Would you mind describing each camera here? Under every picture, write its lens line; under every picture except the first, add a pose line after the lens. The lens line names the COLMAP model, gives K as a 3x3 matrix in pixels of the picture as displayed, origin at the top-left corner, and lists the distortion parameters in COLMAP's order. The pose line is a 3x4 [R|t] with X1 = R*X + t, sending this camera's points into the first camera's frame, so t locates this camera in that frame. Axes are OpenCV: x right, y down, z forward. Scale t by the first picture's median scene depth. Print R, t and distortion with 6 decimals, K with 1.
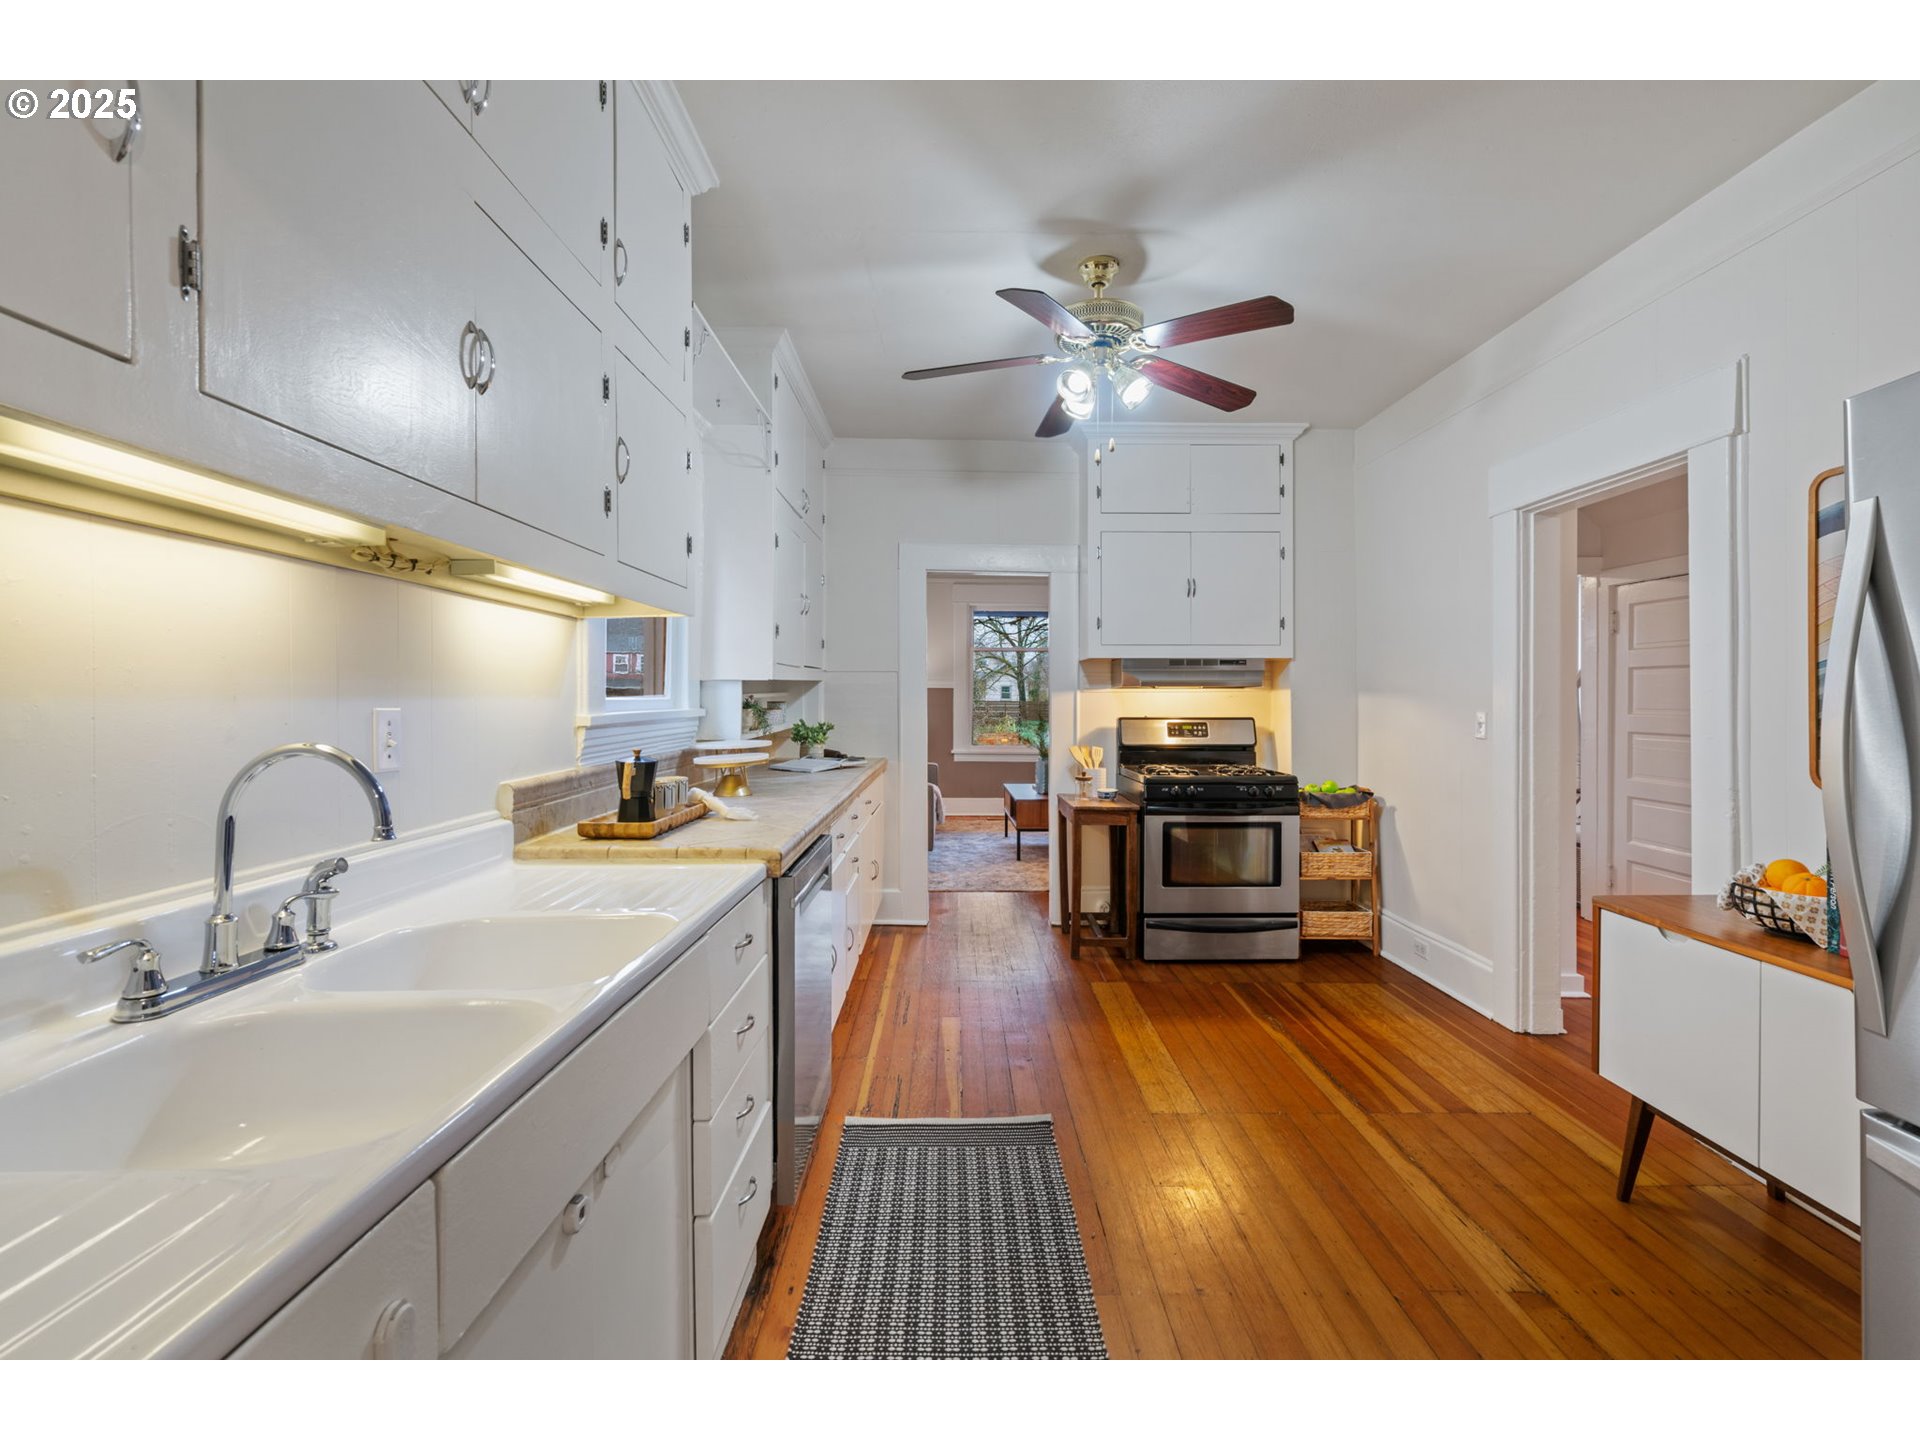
lens RADIAL K [[873.5, 0, 957.9], [0, 873.5, 707.1], [0, 0, 1]] dist [-0.001065, 0.000077]
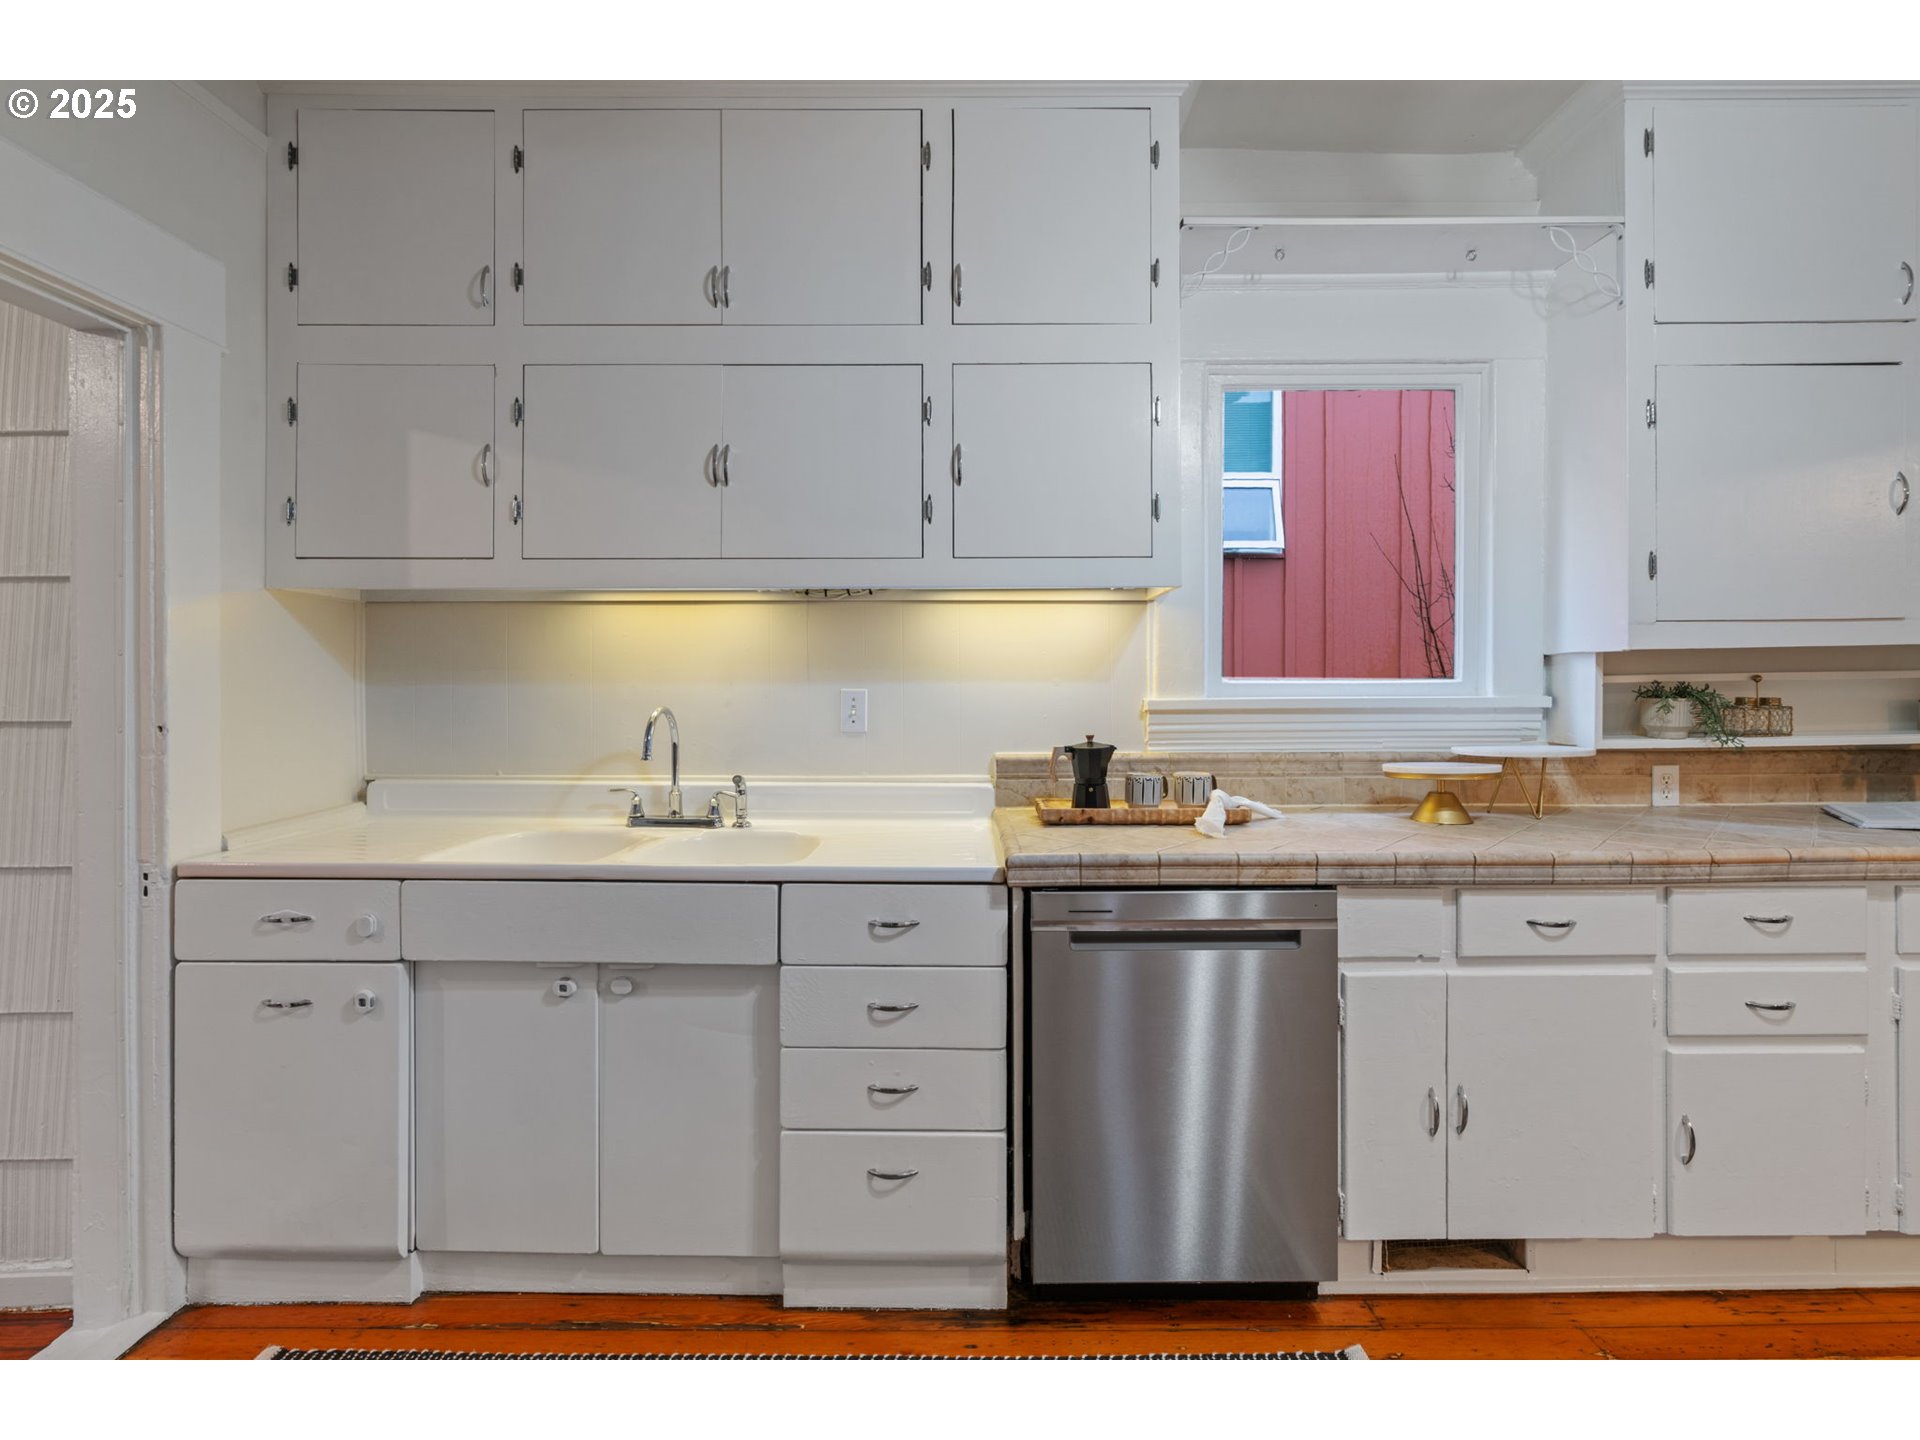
lens RADIAL K [[873.5, 0, 957.9], [0, 873.5, 707.1], [0, 0, 1]] dist [-0.001065, 0.000077]
pose [[0.003335, 0.024966, -0.999683, 0.543843], [-0.004693, 0.999678, 0.024950, -0.007022], [0.999983, 0.004608, 0.003451, 0.777699]]
